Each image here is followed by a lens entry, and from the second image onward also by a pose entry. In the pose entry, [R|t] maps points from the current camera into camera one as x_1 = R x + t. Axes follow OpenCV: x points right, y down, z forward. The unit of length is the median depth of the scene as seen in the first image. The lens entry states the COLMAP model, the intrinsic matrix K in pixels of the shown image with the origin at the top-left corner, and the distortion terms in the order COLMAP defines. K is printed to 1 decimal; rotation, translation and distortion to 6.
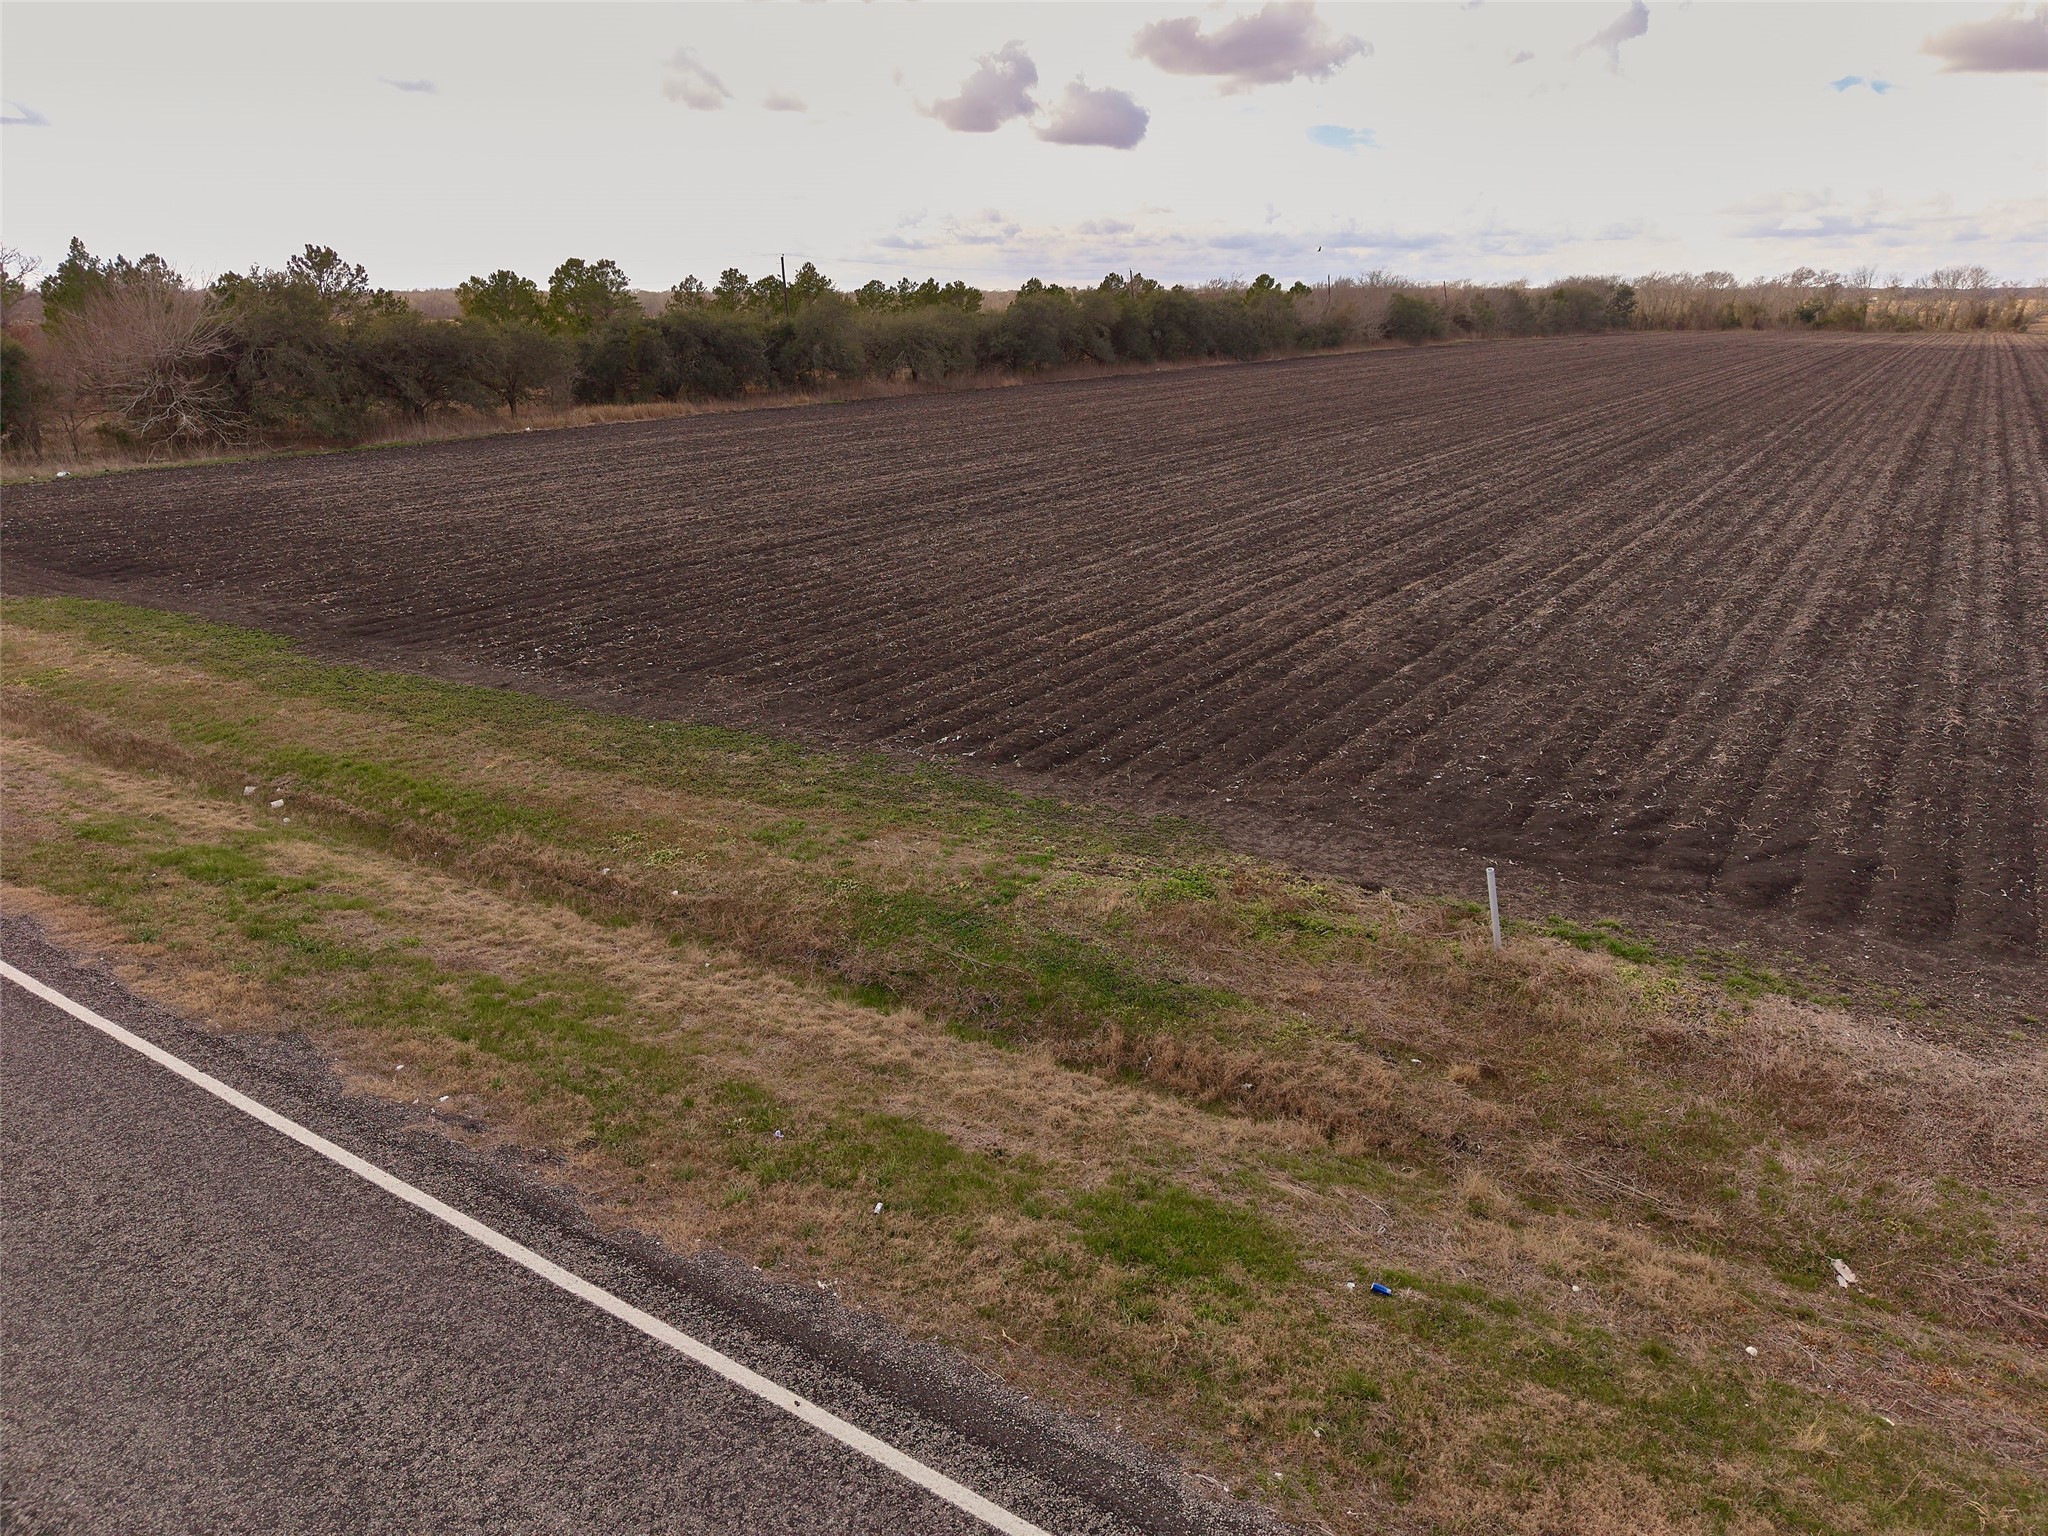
lens RADIAL K [[1376.8, 0, 1018.6], [0, 1376.8, 774.0], [0, 0, 1]] dist [0.029586, -0.033375]
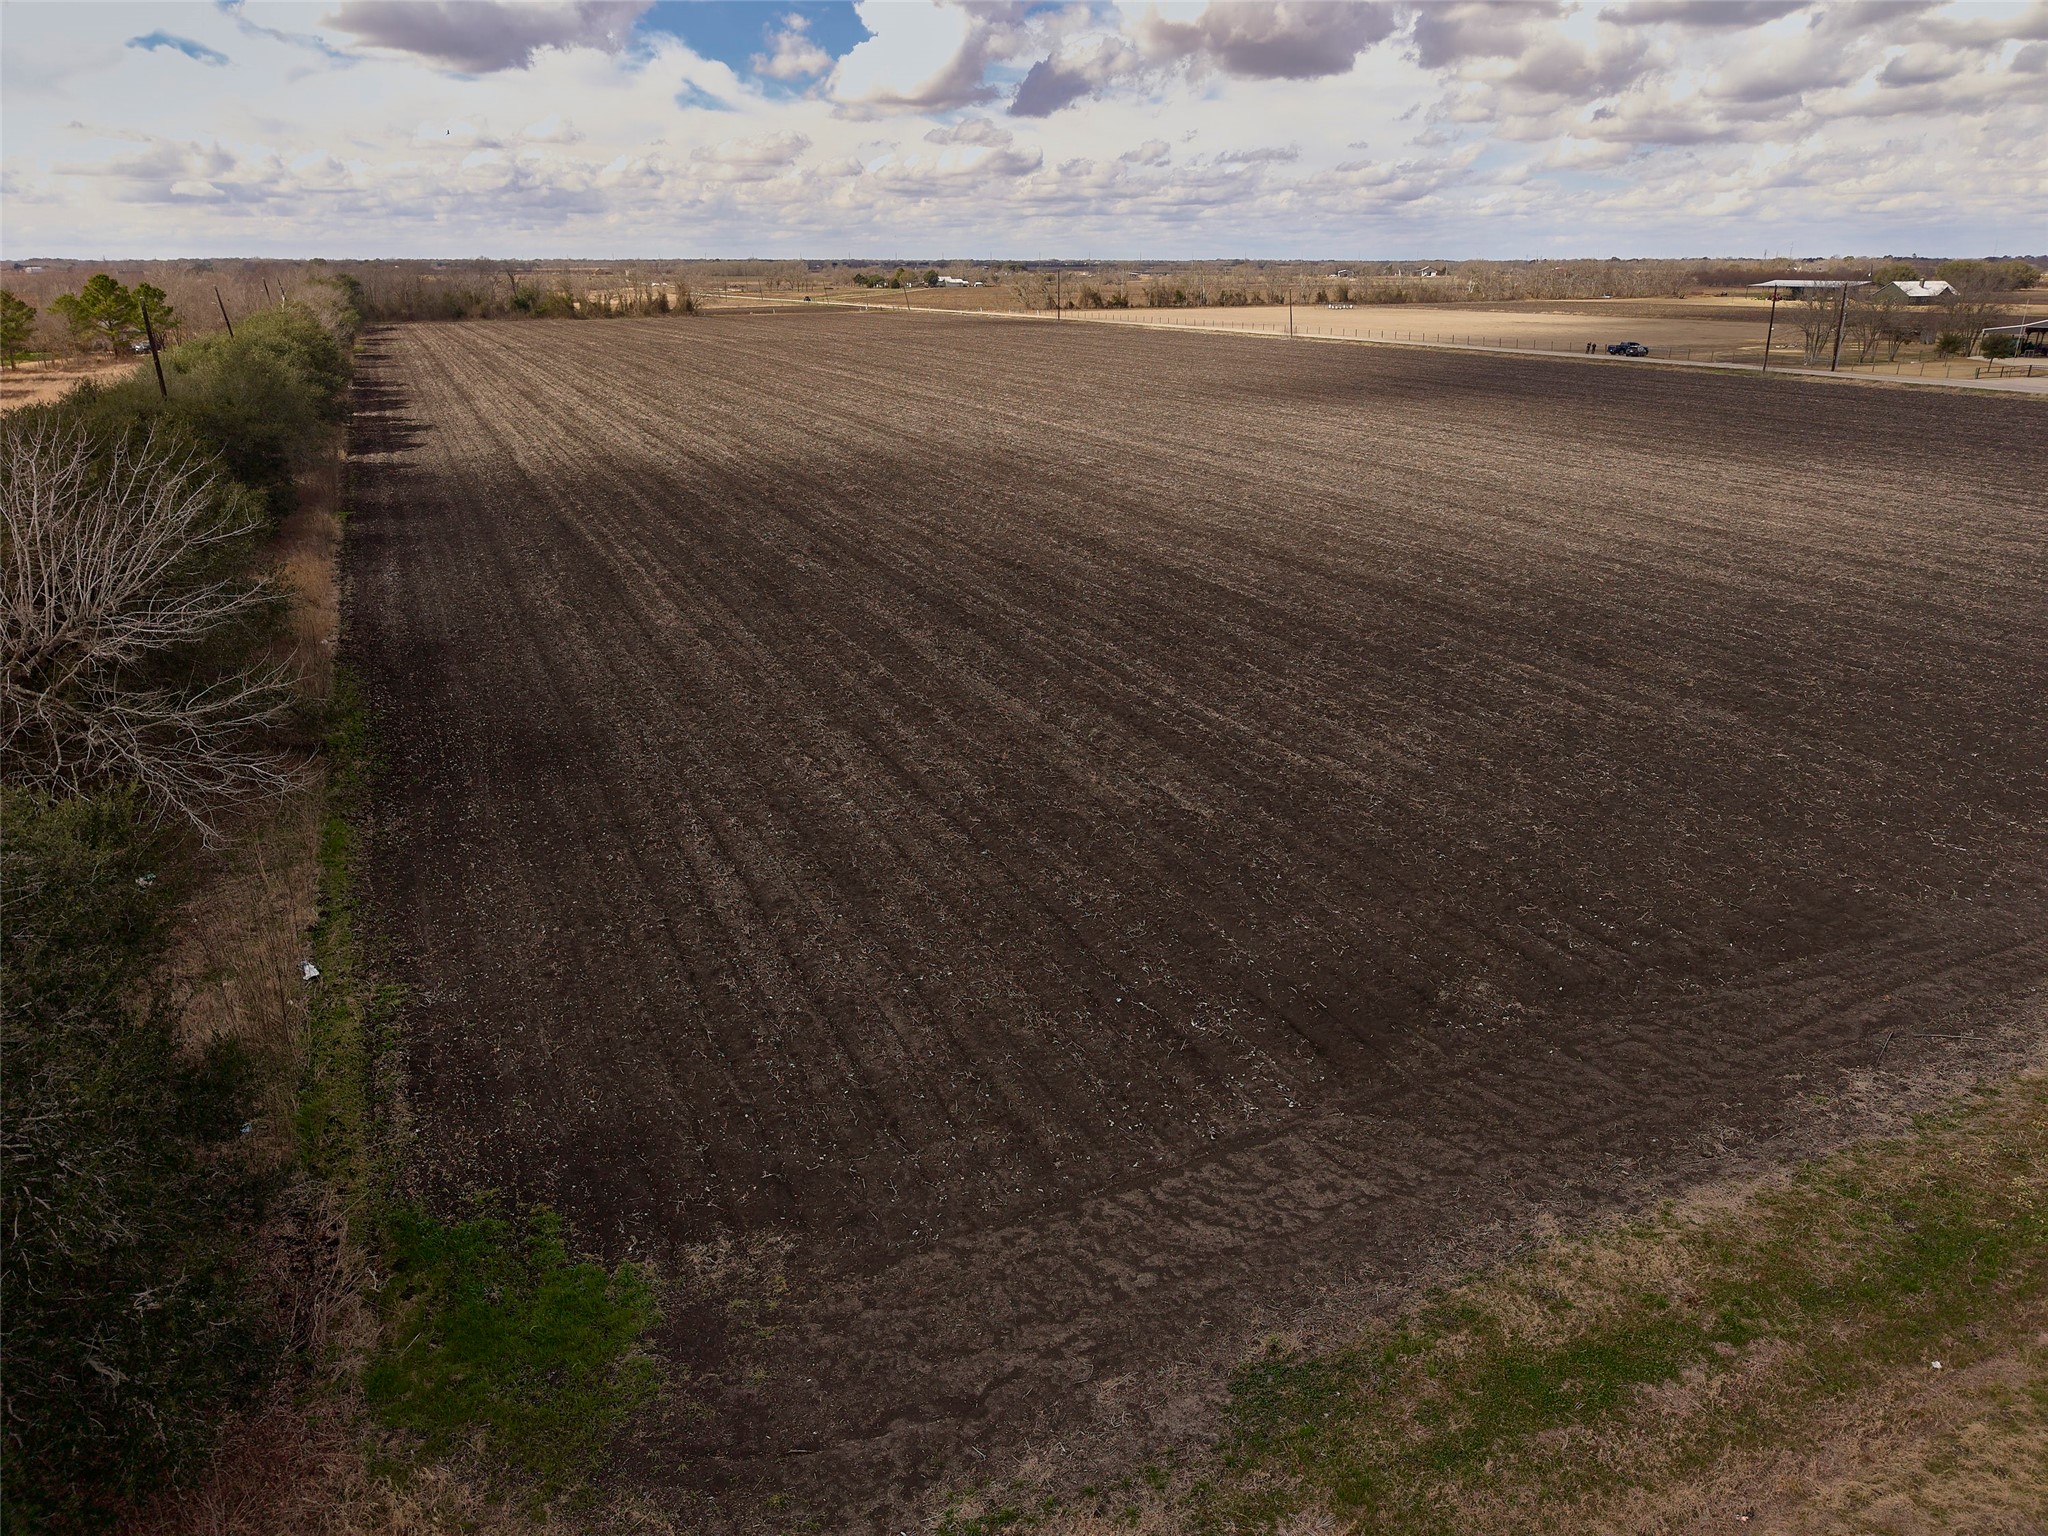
lens RADIAL K [[1380.4, 0, 1021.7], [0, 1380.4, 772.3], [0, 0, 1]] dist [0.021639, -0.020250]
pose [[0.530230, -0.293093, 0.795583, -2.255739], [0.275791, 0.946942, 0.165048, -0.711432], [-0.801746, 0.131901, 0.582929, 1.478934]]
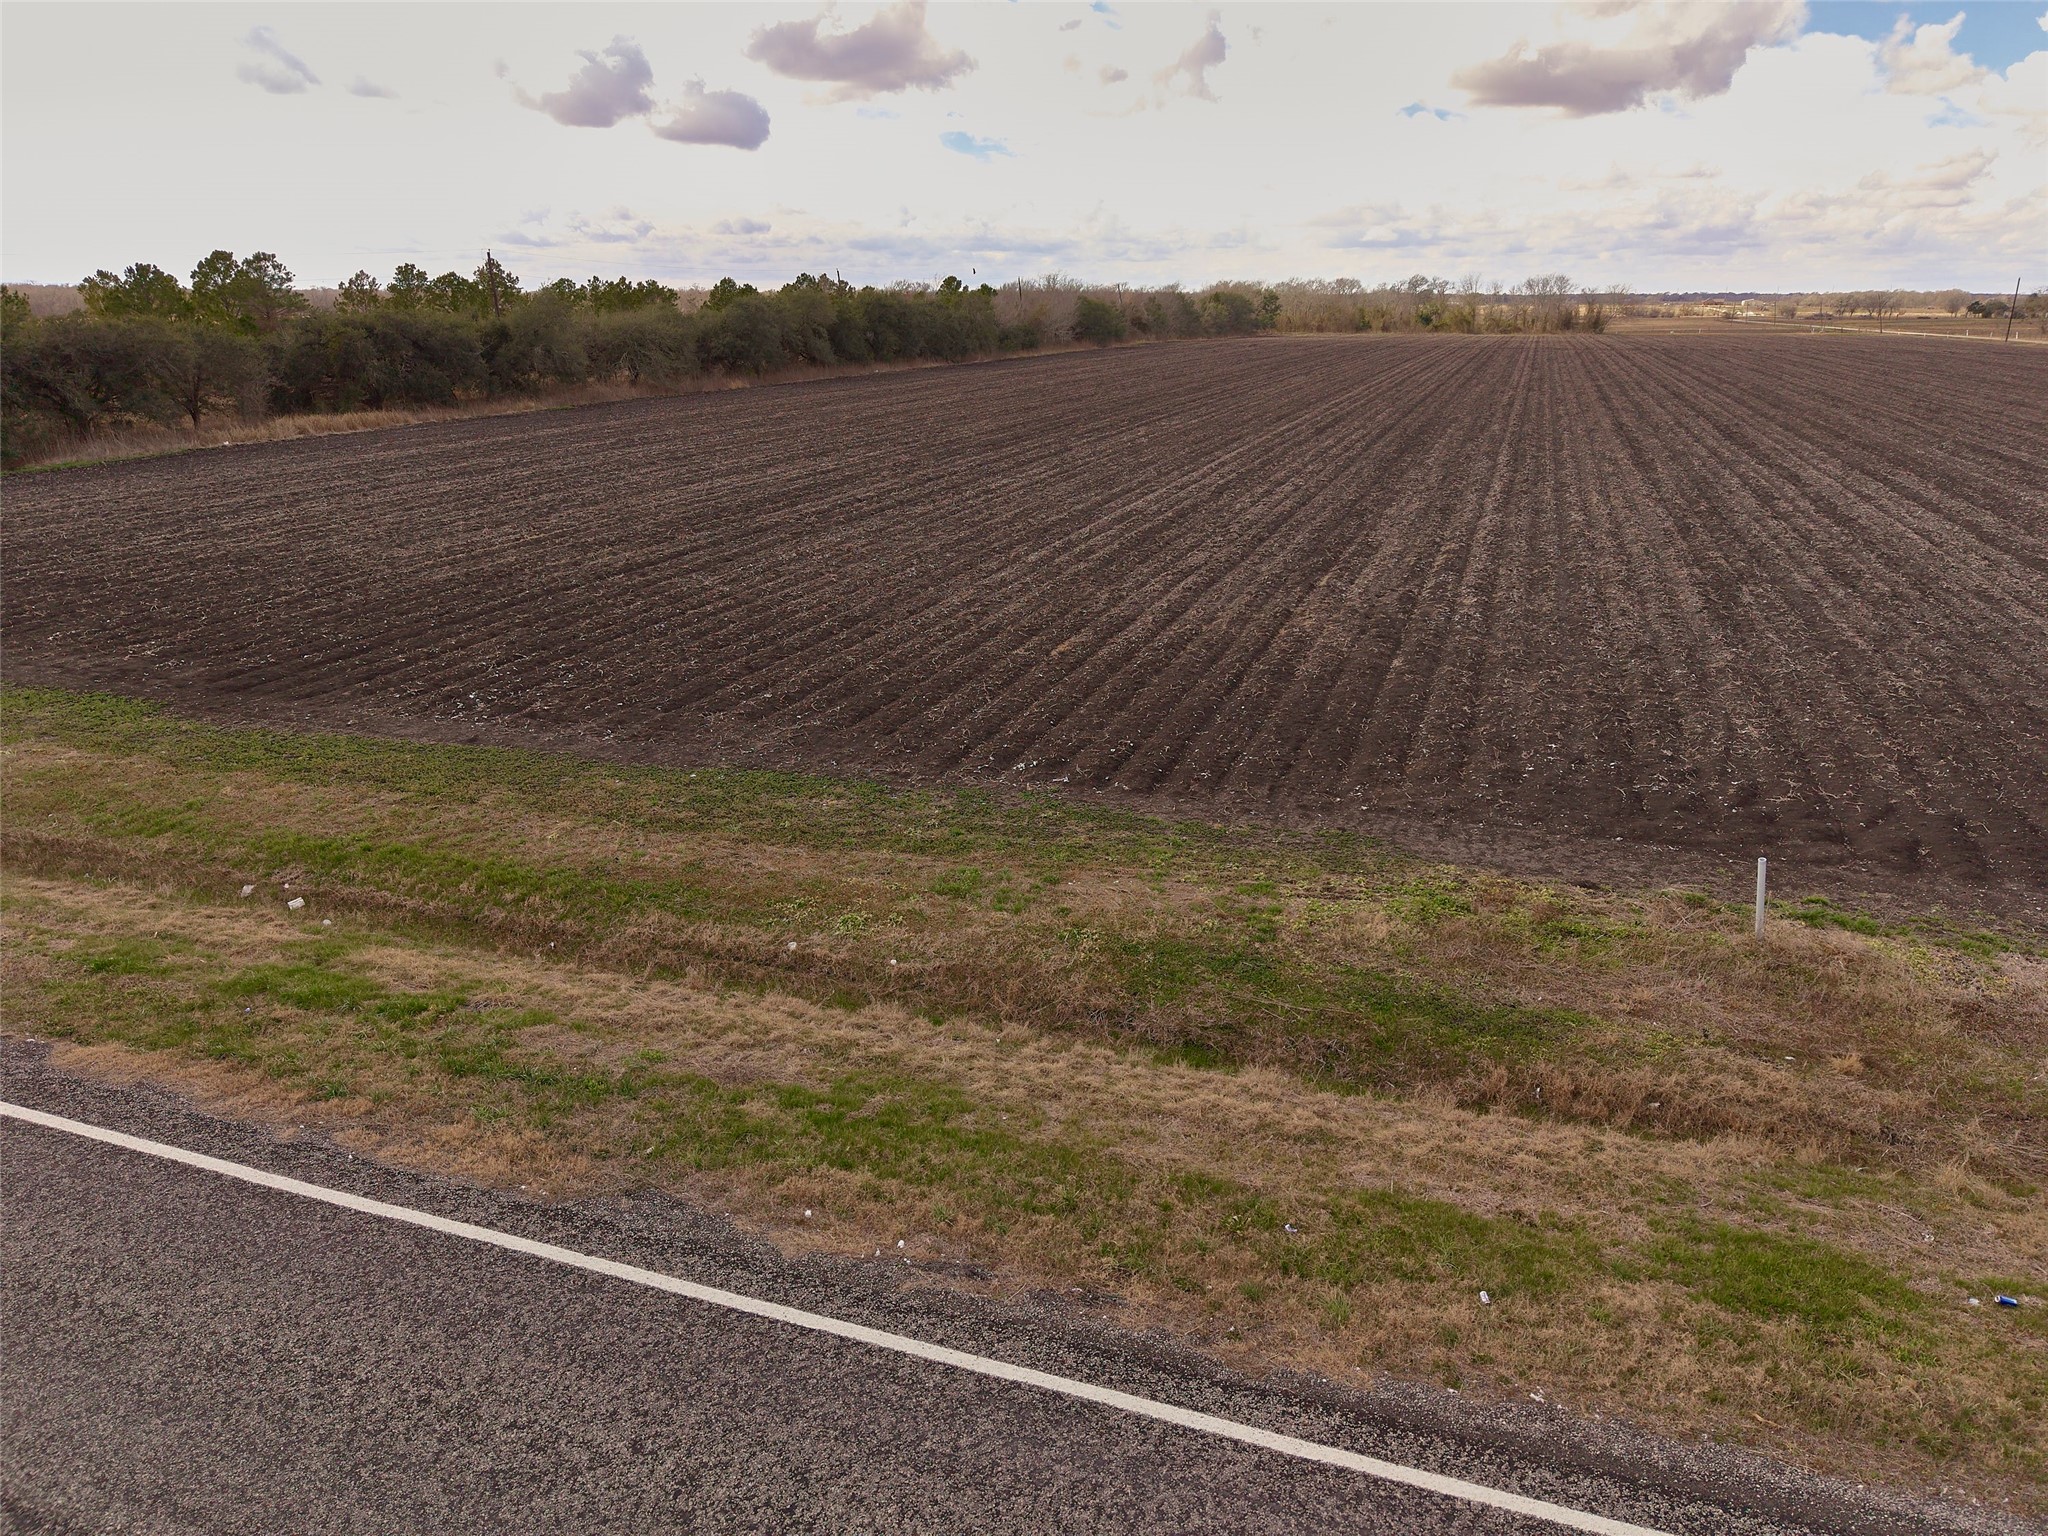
lens RADIAL K [[1380.4, 0, 1021.7], [0, 1380.4, 772.3], [0, 0, 1]] dist [0.021639, -0.020250]
pose [[0.970727, -0.073448, 0.228679, -0.268758], [0.074046, 0.997237, 0.005973, -0.026551], [-0.228486, 0.011135, 0.973484, 0.083987]]
